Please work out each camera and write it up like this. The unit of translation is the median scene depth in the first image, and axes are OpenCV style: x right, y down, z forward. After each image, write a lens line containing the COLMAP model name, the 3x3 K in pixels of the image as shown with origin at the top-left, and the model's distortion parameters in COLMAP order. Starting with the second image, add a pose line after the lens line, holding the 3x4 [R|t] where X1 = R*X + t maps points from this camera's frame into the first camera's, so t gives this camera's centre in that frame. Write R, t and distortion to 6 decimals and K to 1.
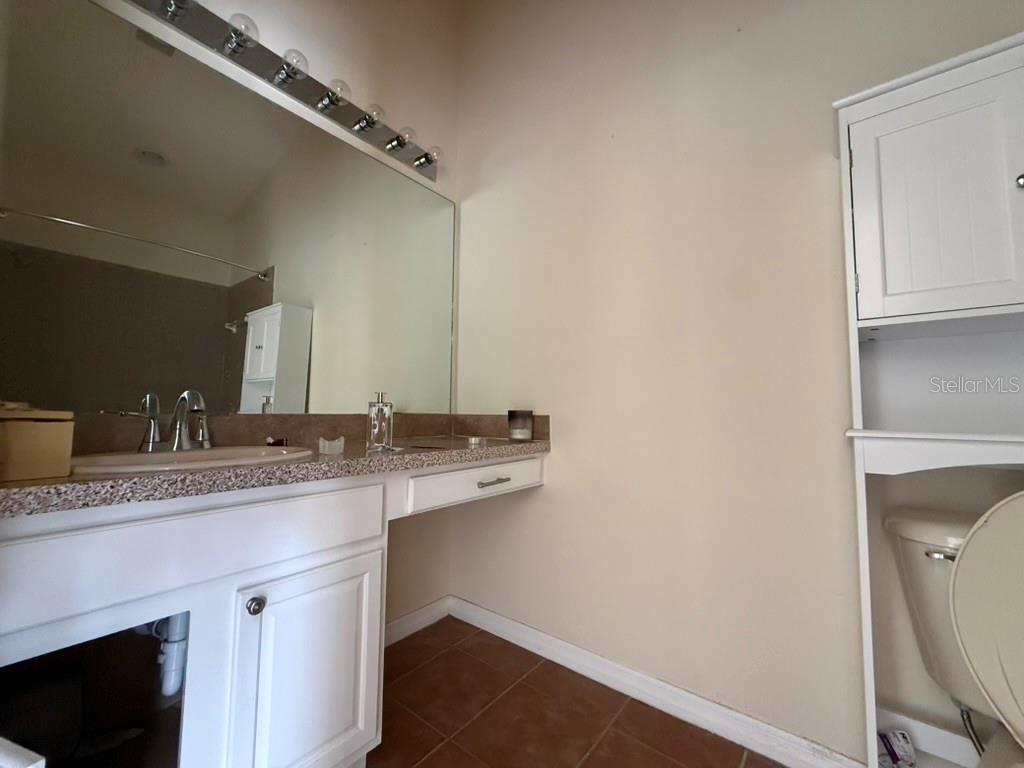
lens RADIAL K [[407.7, 0, 527.8], [0, 407.7, 375.3], [0, 0, 1]] dist [0.000558, 0.000065]
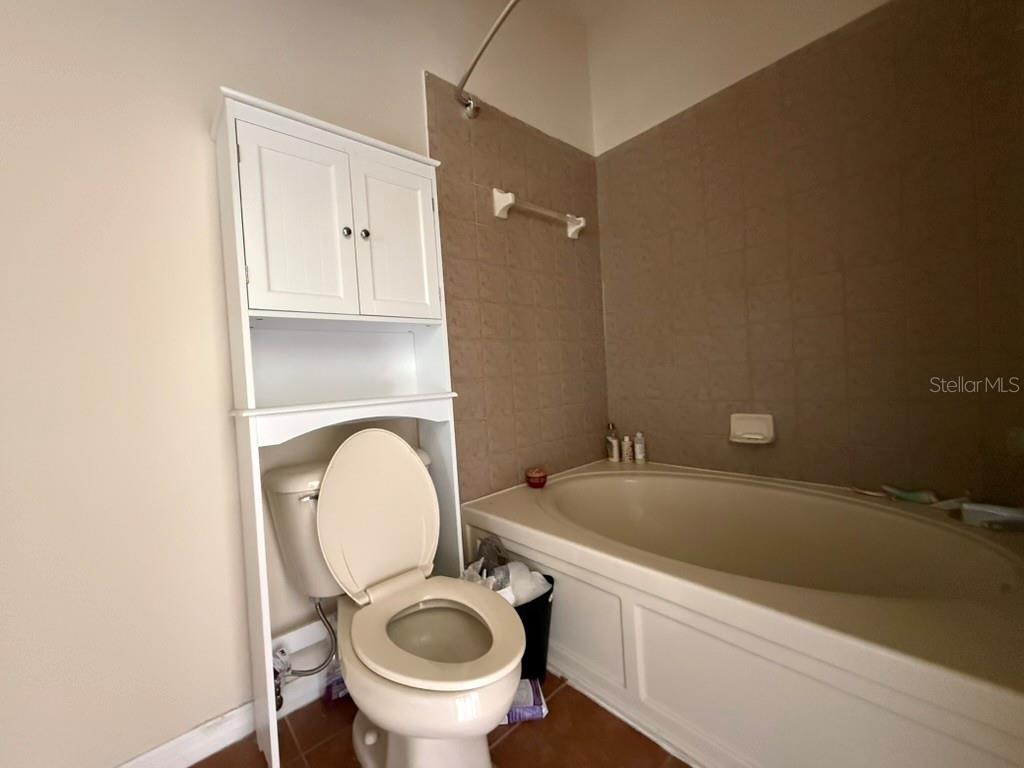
lens RADIAL K [[408.5, 0, 512.0], [0, 408.5, 384.0], [0, 0, 1]] dist [-0.001437, -0.000178]
pose [[0.185614, -0.035123, 0.981995, -0.140908], [-0.020198, 0.999013, 0.039550, 0.007383], [-0.982415, -0.027175, 0.184721, 0.105846]]
